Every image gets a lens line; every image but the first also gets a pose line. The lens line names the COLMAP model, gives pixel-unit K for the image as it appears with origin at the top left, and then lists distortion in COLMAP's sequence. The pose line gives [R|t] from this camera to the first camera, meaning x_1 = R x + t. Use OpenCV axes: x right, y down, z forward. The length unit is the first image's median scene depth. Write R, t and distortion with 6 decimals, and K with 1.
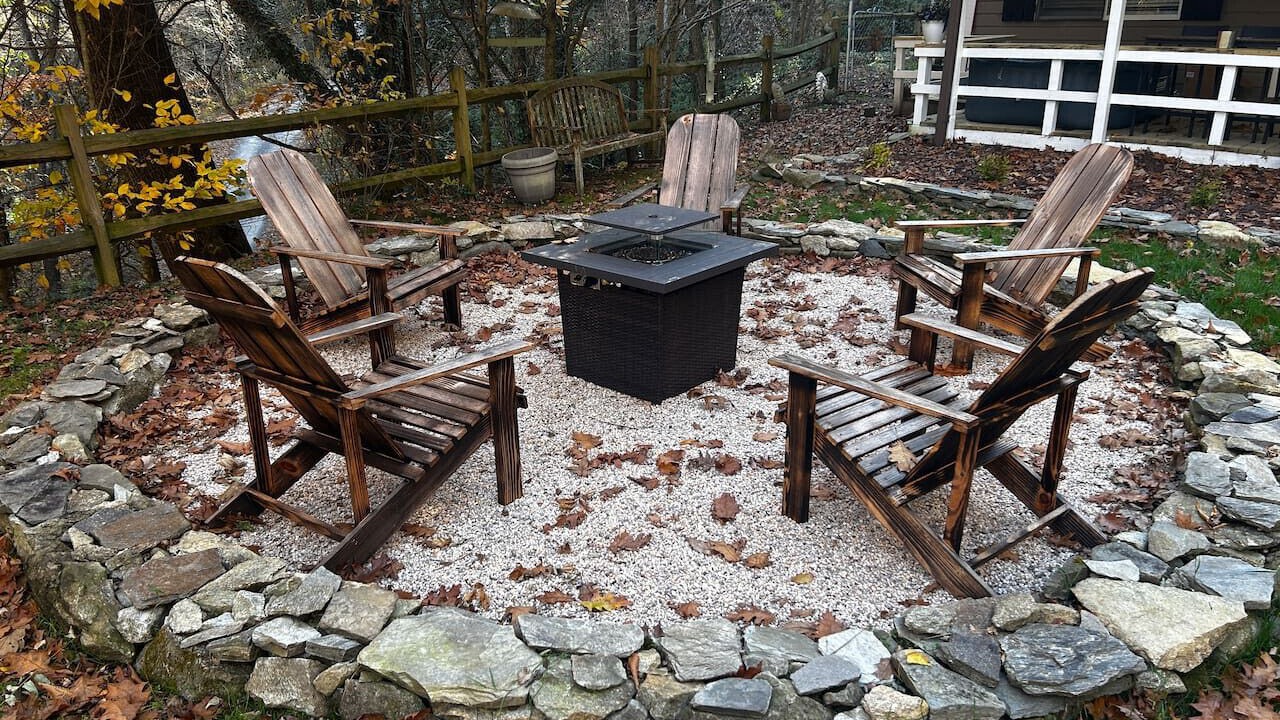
lens RADIAL K [[974.1, 0, 640.0], [0, 974.1, 360.0], [0, 0, 1]] dist [0.034058, -0.008343]
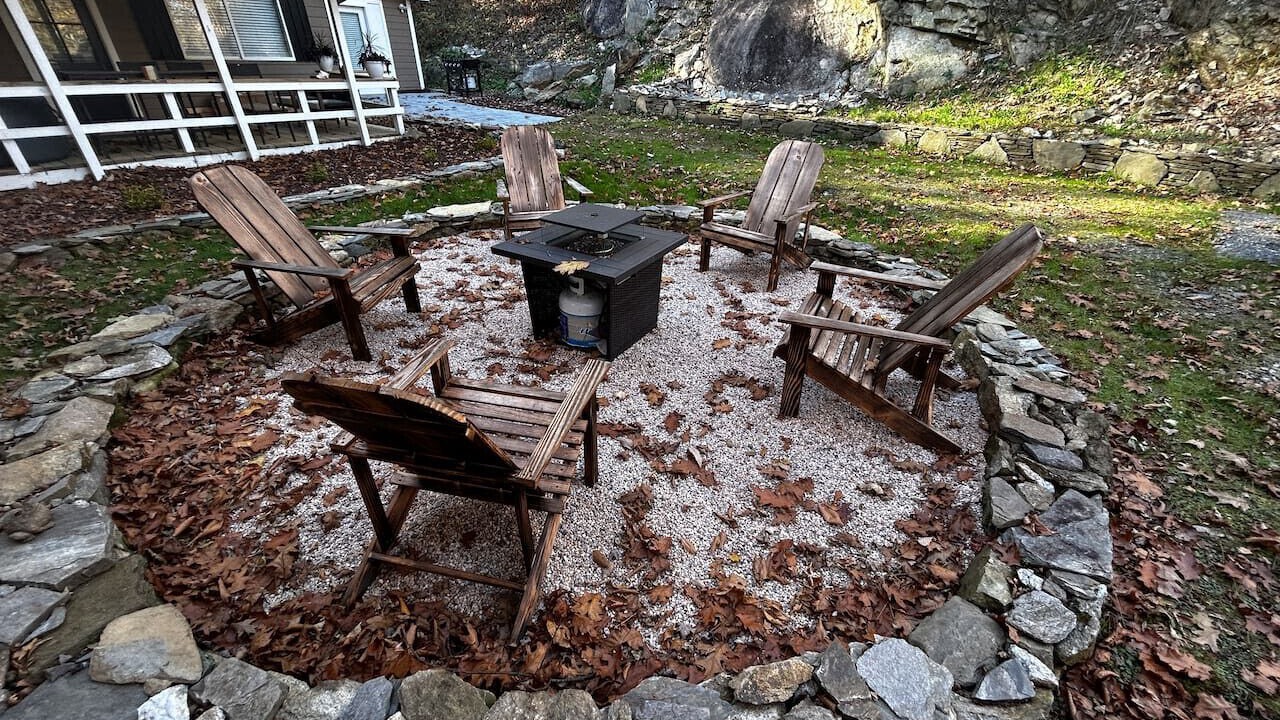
lens RADIAL K [[524.7, 0, 640.0], [0, 524.7, 360.0], [0, 0, 1]] dist [0.004196, 0.000073]
pose [[-0.190171, -0.490388, 0.850503, -0.328929], [0.328591, 0.784554, 0.525835, -0.165410], [-0.925128, 0.379467, 0.011938, 0.491496]]
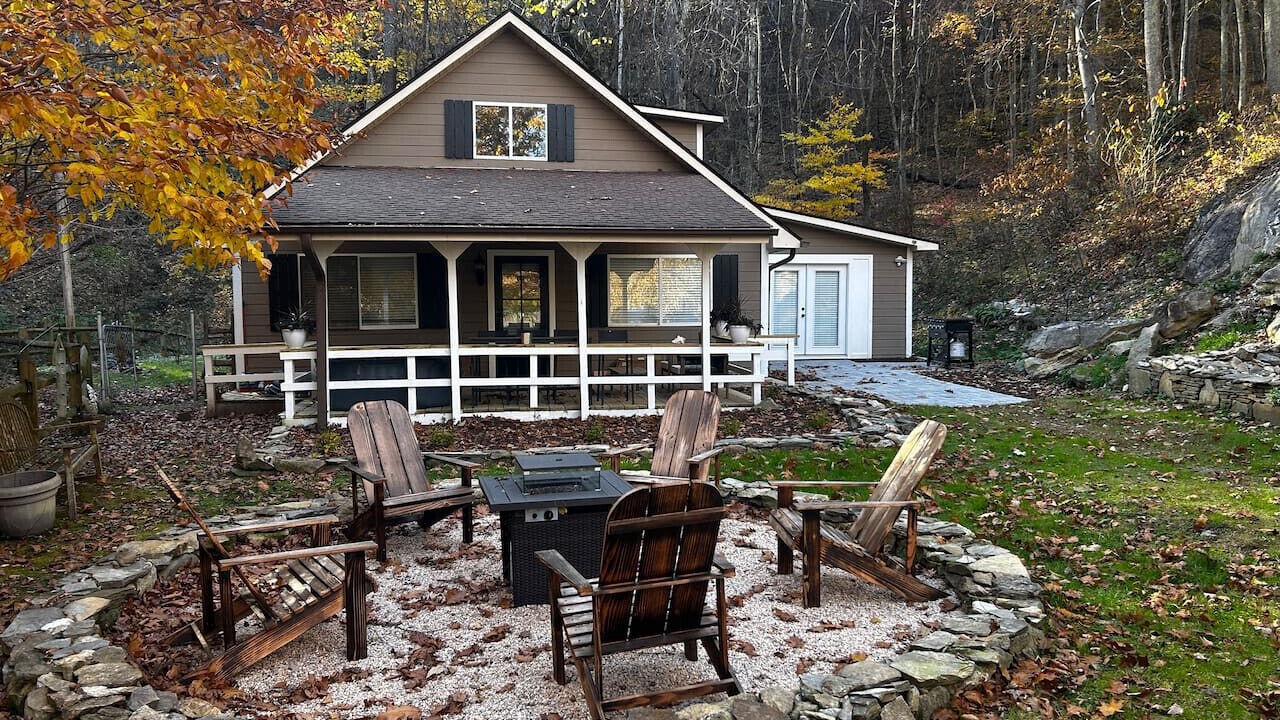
lens RADIAL K [[974.1, 0, 640.0], [0, 974.1, 360.0], [0, 0, 1]] dist [0.034058, -0.008343]
pose [[0.569506, -0.043091, 0.820857, -0.478495], [0.291567, 0.944281, -0.152718, -0.021375], [-0.768539, 0.326308, 0.550337, 0.076690]]
